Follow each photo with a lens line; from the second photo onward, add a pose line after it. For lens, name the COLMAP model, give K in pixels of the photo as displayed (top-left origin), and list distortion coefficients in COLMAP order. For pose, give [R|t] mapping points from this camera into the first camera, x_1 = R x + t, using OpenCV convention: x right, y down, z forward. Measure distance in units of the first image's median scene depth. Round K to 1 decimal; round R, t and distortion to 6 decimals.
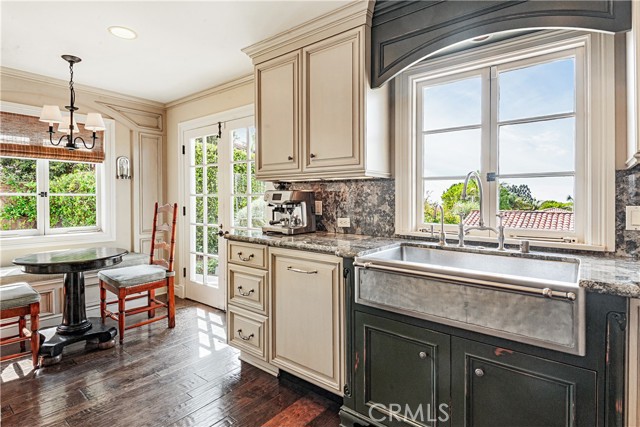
lens RADIAL K [[331.2, 0, 298.4], [0, 331.2, 200.5], [0, 0, 1]] dist [-0.002717, -0.001724]
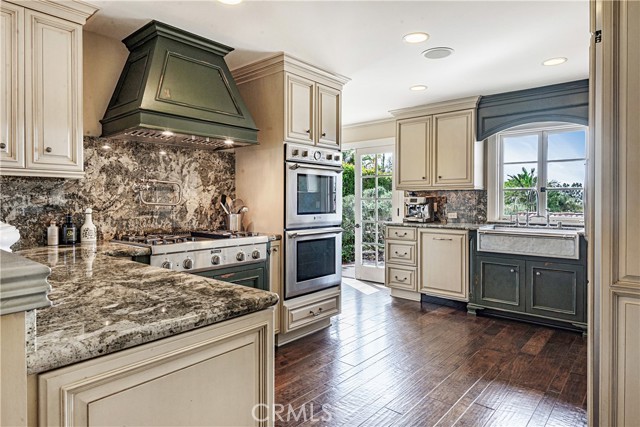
lens RADIAL K [[387.5, 0, 298.1], [0, 387.5, 207.6], [0, 0, 1]] dist [0.001161, -0.003752]
pose [[0.999648, -0.002190, -0.026445, -0.662033], [0.002549, 0.999905, 0.013542, -0.002917], [0.026413, -0.013604, 0.999559, -1.093313]]
